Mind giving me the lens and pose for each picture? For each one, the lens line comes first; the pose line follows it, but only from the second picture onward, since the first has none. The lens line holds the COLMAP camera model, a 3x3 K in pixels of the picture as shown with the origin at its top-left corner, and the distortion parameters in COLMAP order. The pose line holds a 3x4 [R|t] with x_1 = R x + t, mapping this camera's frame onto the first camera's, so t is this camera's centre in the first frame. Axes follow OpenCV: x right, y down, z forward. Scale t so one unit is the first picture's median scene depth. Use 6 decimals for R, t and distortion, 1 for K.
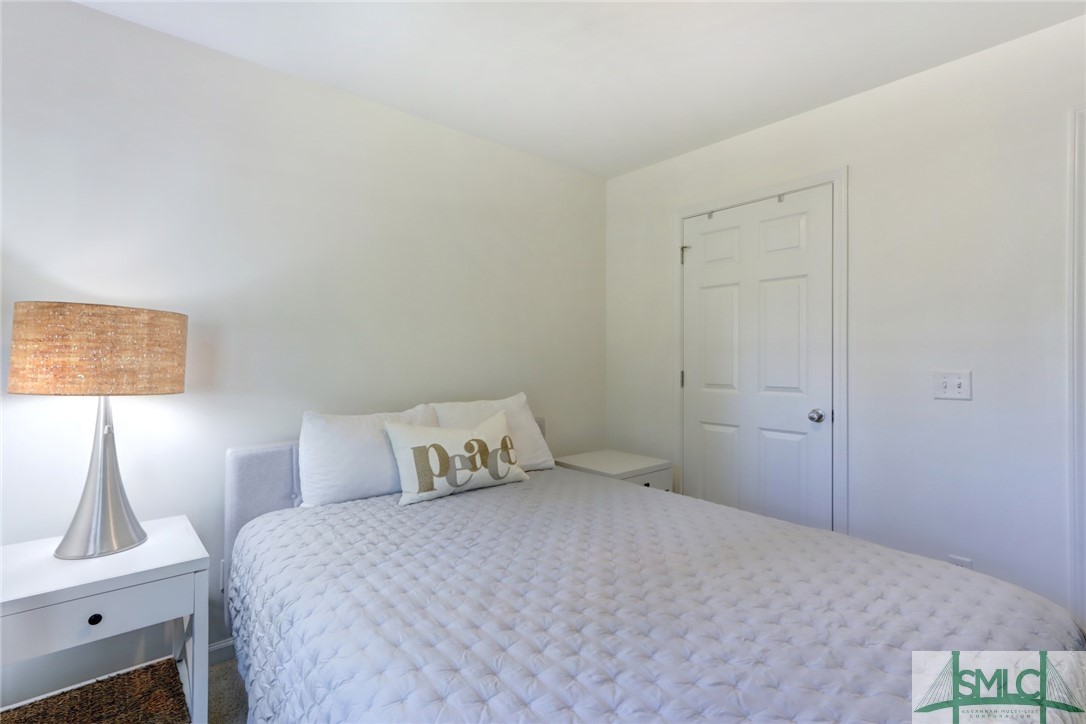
lens RADIAL K [[505.8, 0, 543.1], [0, 505.8, 360.0], [0, 0, 1]] dist [0.005372, 0.000248]
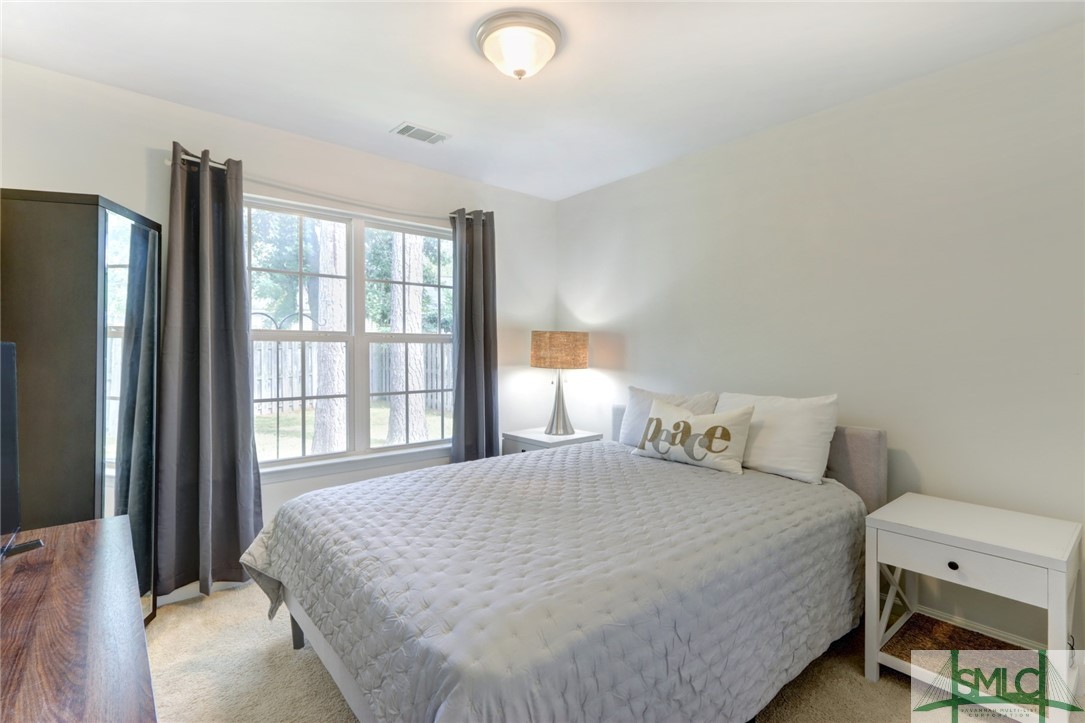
lens RADIAL K [[505.4, 0, 543.2], [0, 505.4, 355.0], [0, 0, 1]] dist [0.005372, 0.000248]
pose [[0.009557, 0.009539, -0.999909, 1.076649], [-0.001964, 0.999953, 0.009520, -0.009505], [0.999952, 0.001873, 0.009576, 0.675800]]
